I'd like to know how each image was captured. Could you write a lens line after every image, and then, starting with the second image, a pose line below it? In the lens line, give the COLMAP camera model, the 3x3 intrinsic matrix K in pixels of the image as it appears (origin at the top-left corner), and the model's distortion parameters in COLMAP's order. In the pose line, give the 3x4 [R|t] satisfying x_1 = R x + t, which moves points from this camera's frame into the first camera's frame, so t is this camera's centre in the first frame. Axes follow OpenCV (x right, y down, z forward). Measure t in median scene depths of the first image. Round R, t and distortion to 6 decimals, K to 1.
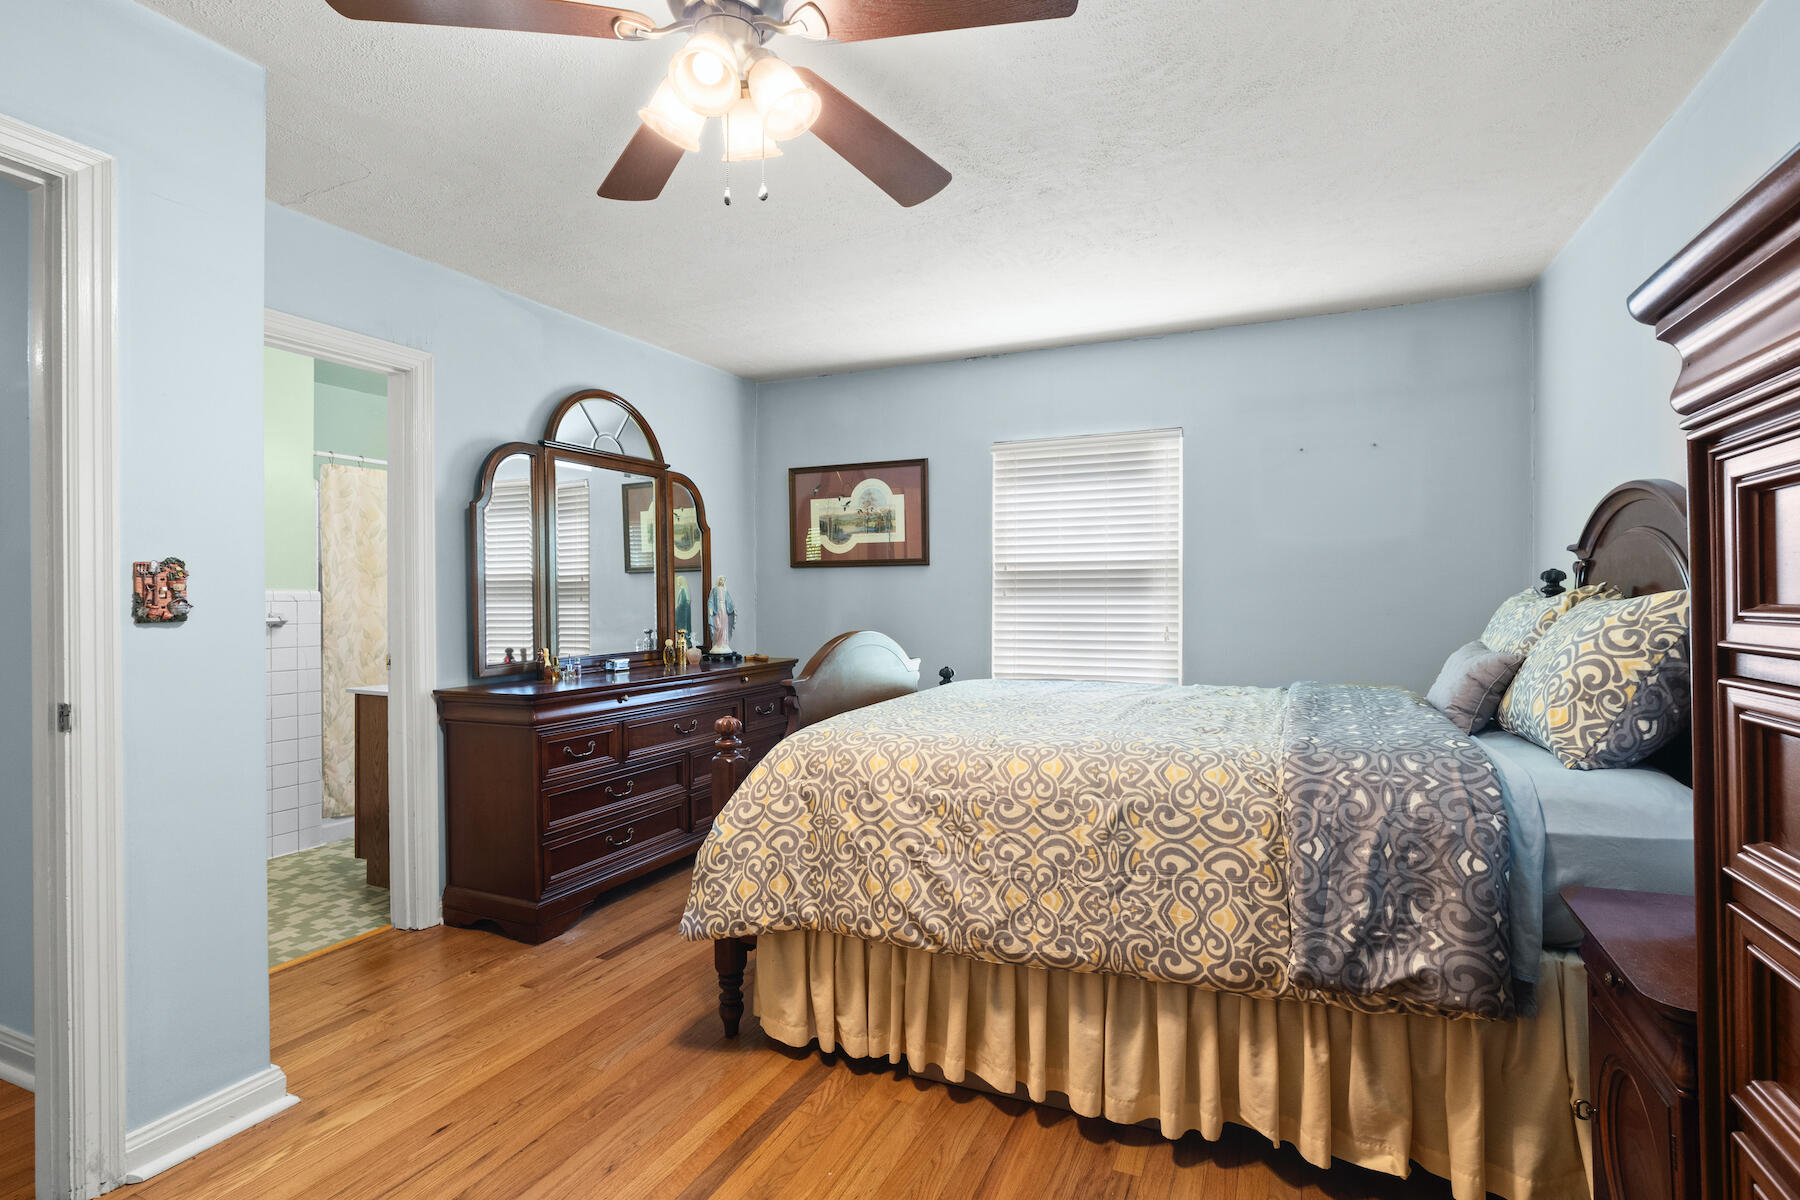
lens RADIAL K [[789.4, 0, 981.1], [0, 789.4, 601.4], [0, 0, 1]] dist [-0.000654, -0.001569]
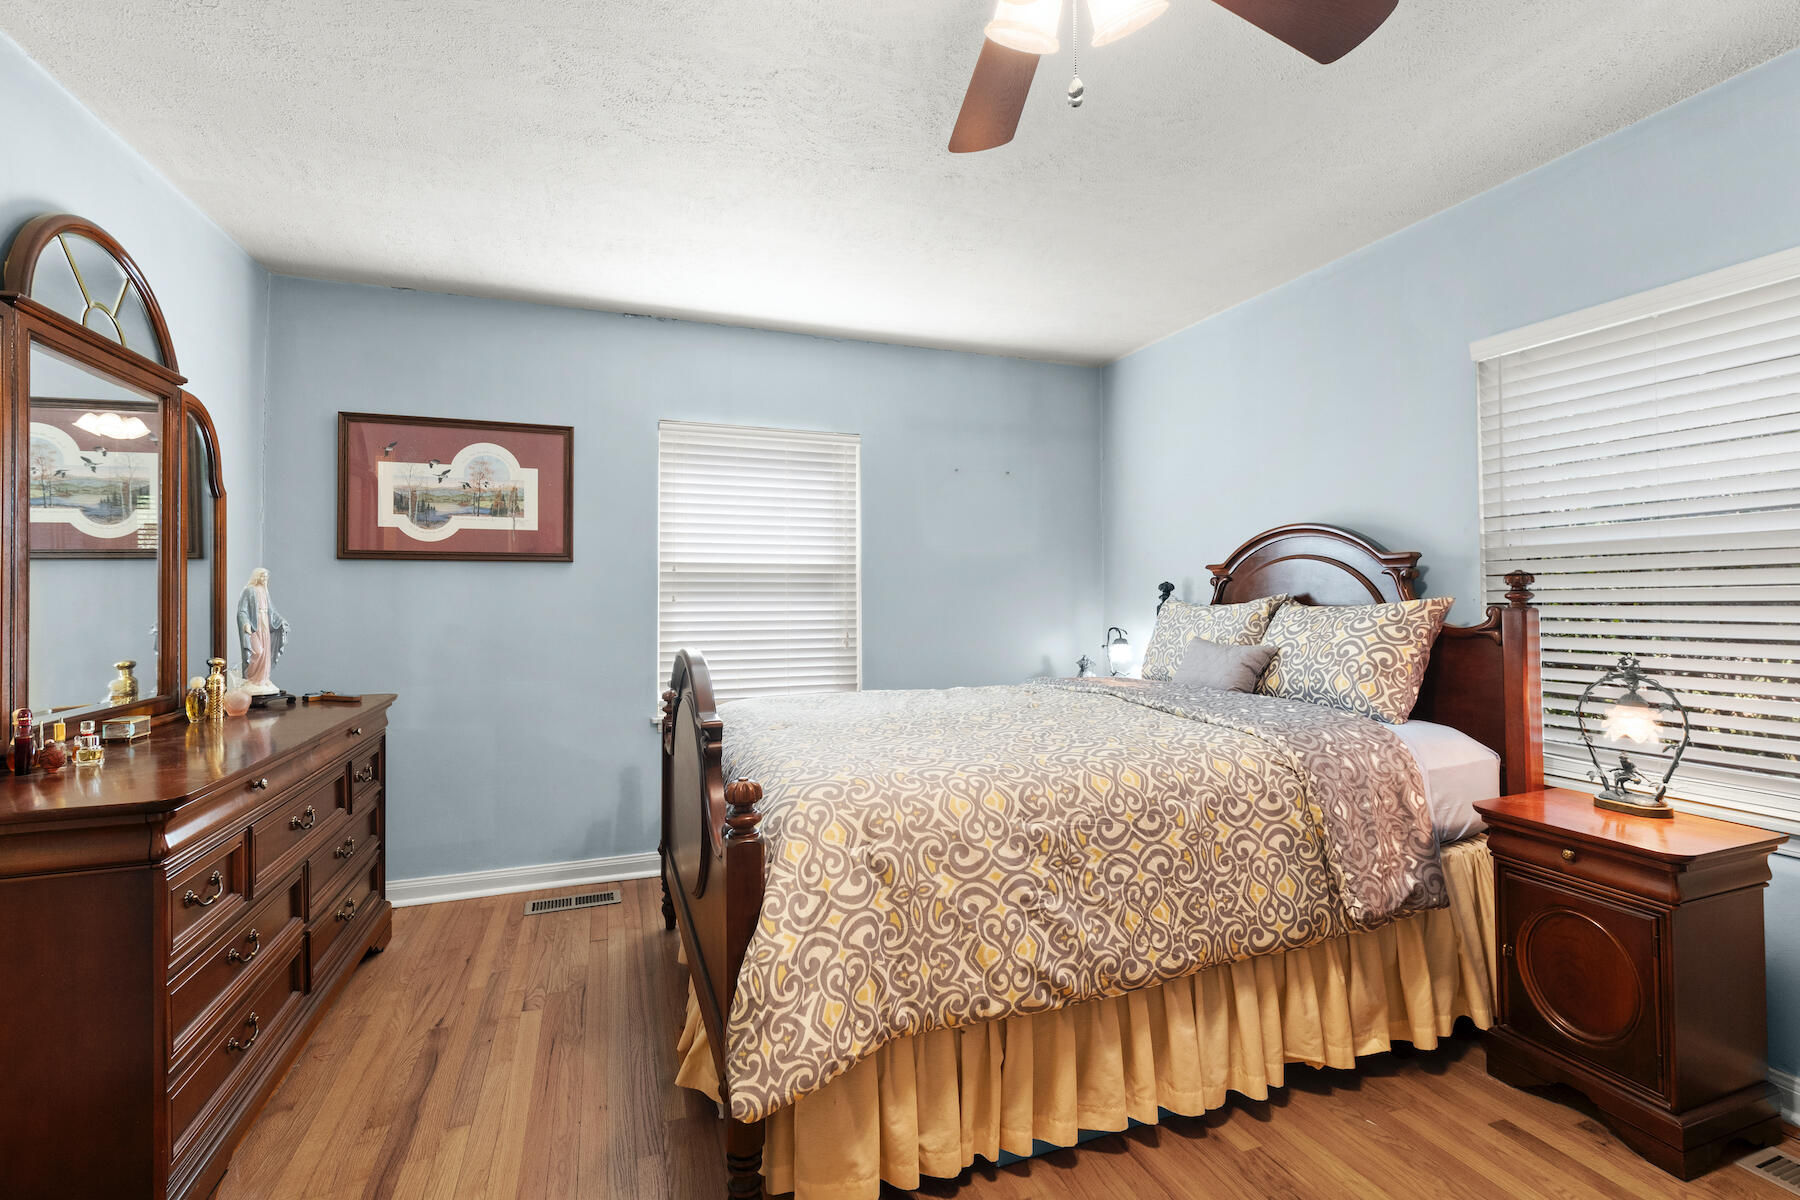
lens RADIAL K [[789.4, 0, 896.8], [0, 789.4, 590.1], [0, 0, 1]] dist [-0.000654, -0.001569]
pose [[0.756616, 0.008783, 0.653801, -0.760136], [0.002659, 0.999860, -0.016508, -0.009252], [-0.653854, 0.014229, 0.756487, 0.432879]]
